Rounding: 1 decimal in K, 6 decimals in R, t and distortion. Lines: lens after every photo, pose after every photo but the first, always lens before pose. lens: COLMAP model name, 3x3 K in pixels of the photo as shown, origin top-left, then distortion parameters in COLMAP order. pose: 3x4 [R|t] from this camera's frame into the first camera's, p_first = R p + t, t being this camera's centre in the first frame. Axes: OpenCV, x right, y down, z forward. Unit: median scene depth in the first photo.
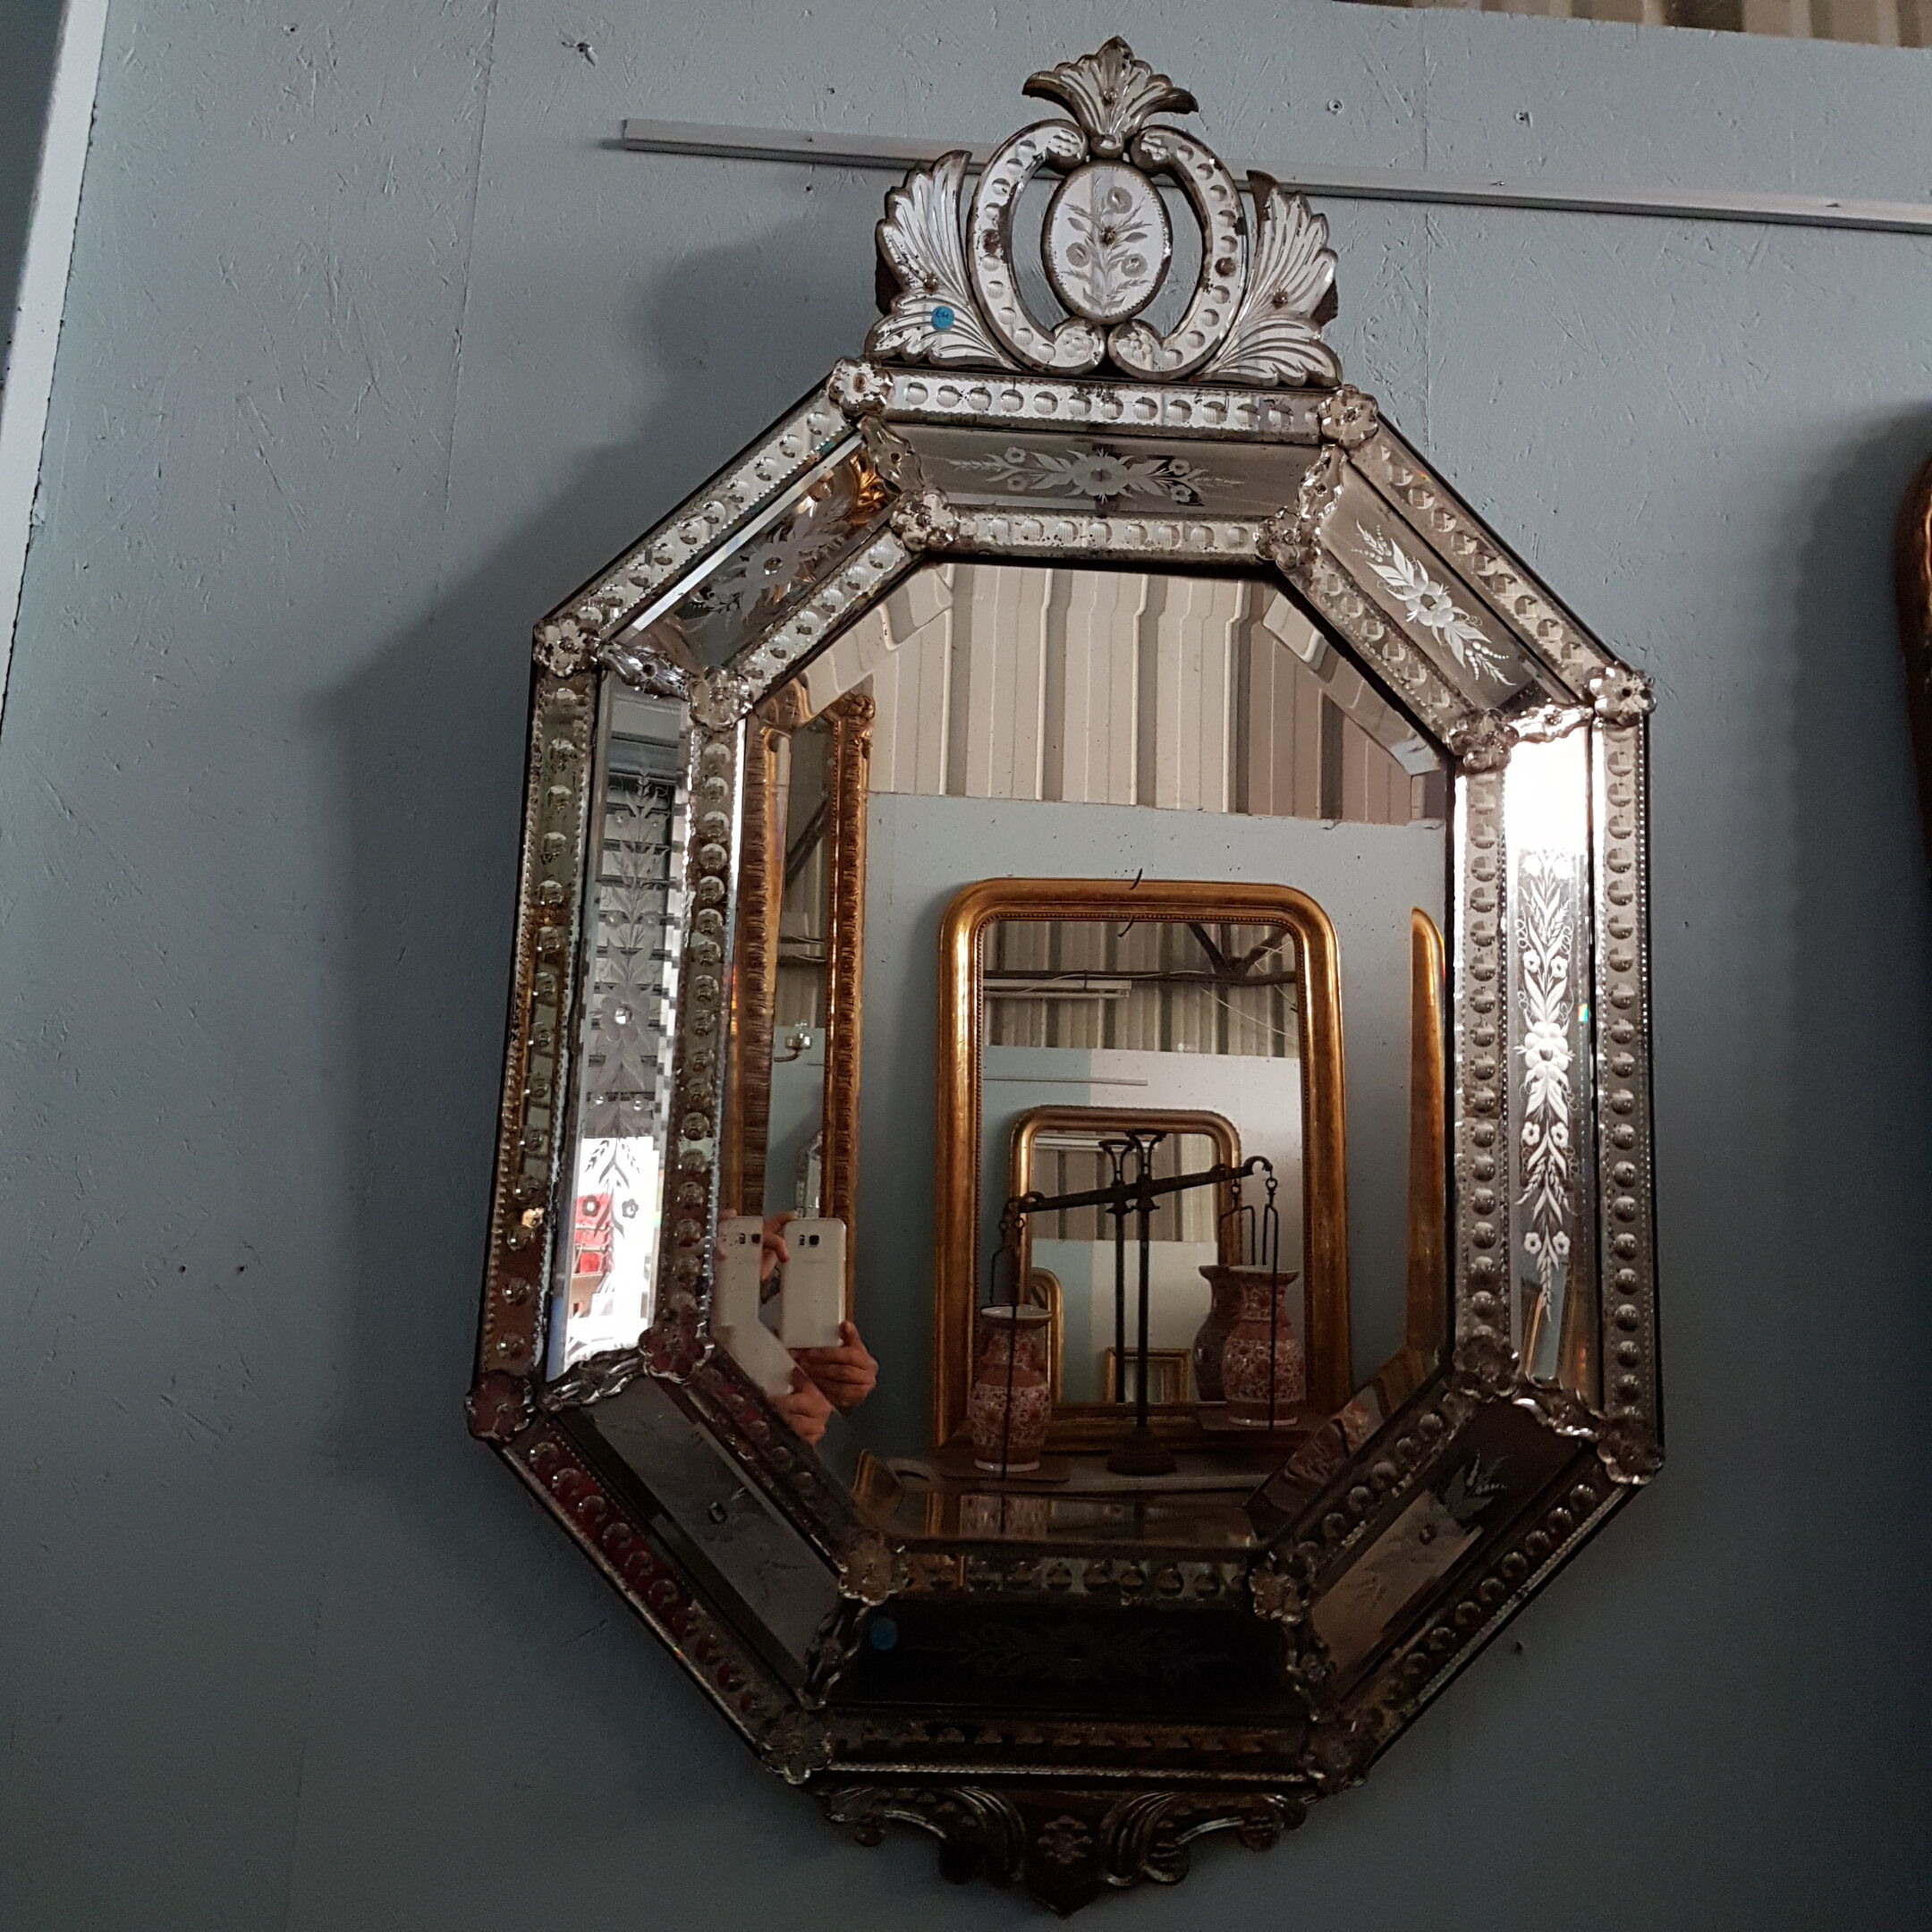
lens RADIAL K [[1973.0, 0, 968.9], [0, 1973.0, 950.1], [0, 0, 1]] dist [0.139027, 0.000000]
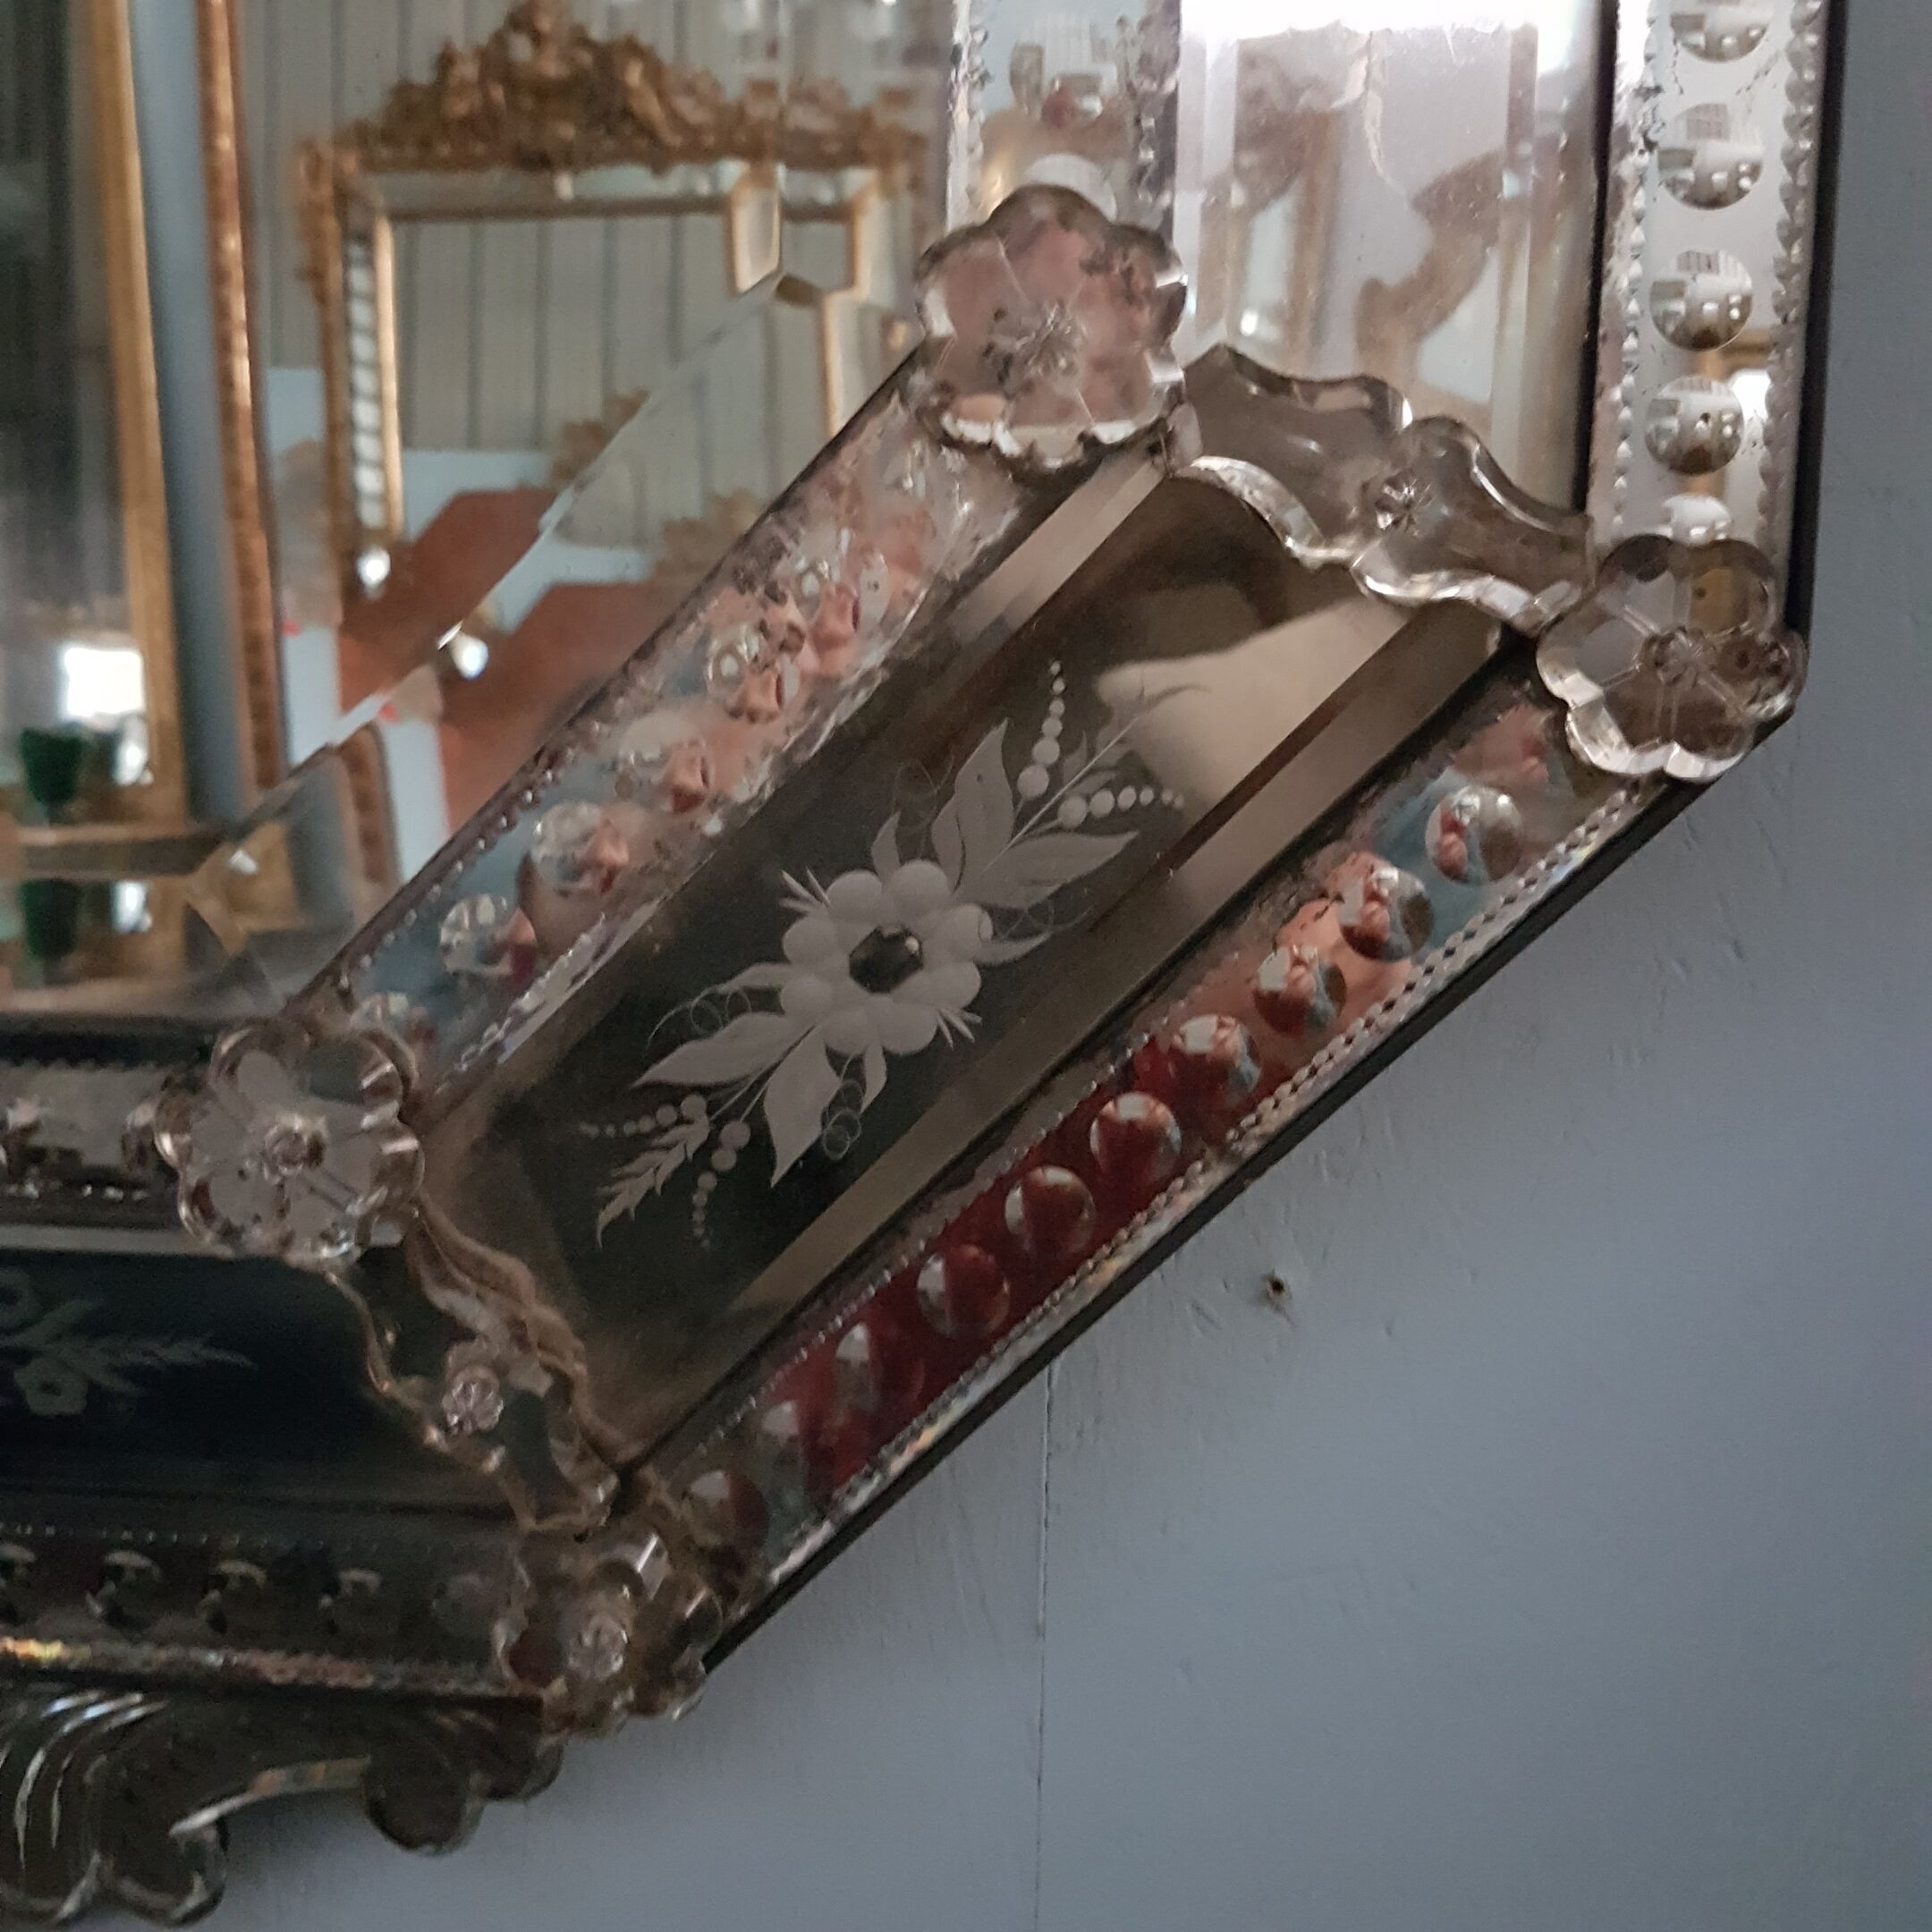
lens RADIAL K [[1973.0, 0, 962.6], [0, 1973.0, 923.2], [0, 0, 1]] dist [0.139027, 0.000000]
pose [[0.988126, -0.004020, -0.153594, 0.262384], [0.048287, 0.957131, 0.285601, 0.190796], [0.145861, -0.289627, 0.945960, 0.684004]]
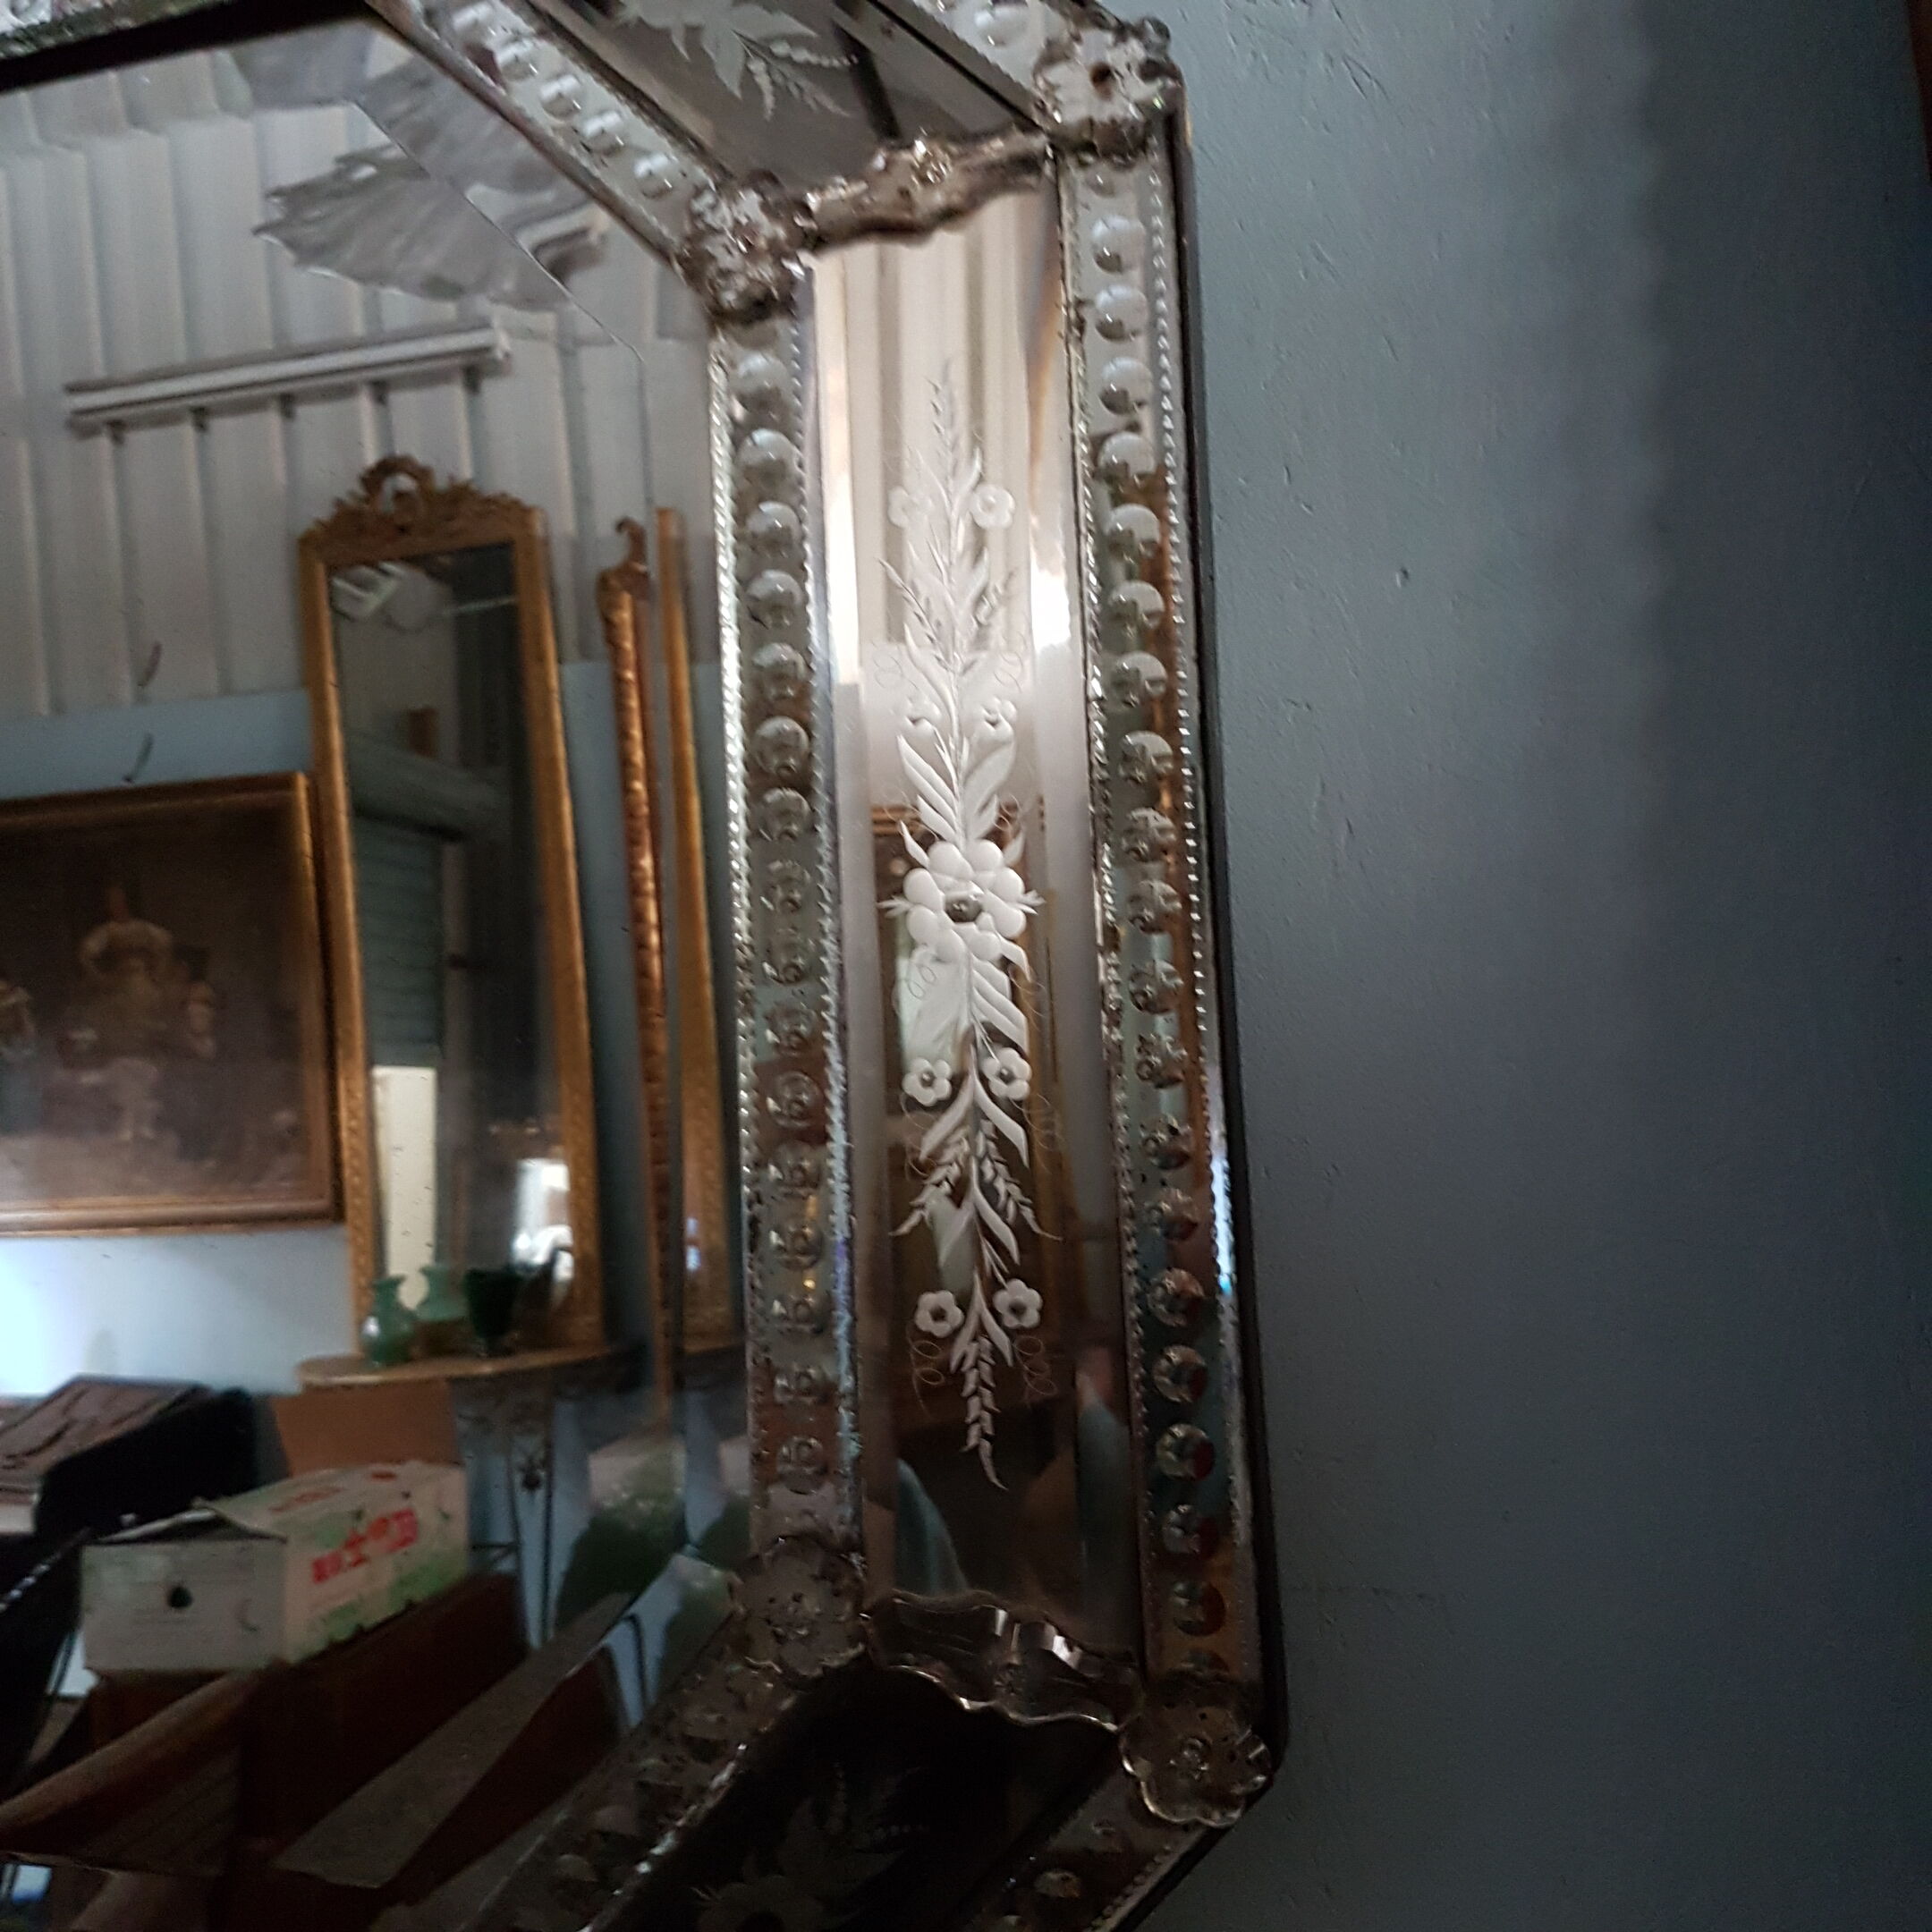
lens RADIAL K [[1973.0, 0, 980.6], [0, 1973.0, 954.9], [0, 0, 1]] dist [0.139027, 0.000000]
pose [[0.937412, -0.107908, -0.331081, 0.431418], [0.139841, 0.987396, 0.074123, 0.028075], [0.318909, -0.115782, 0.940687, 0.543819]]
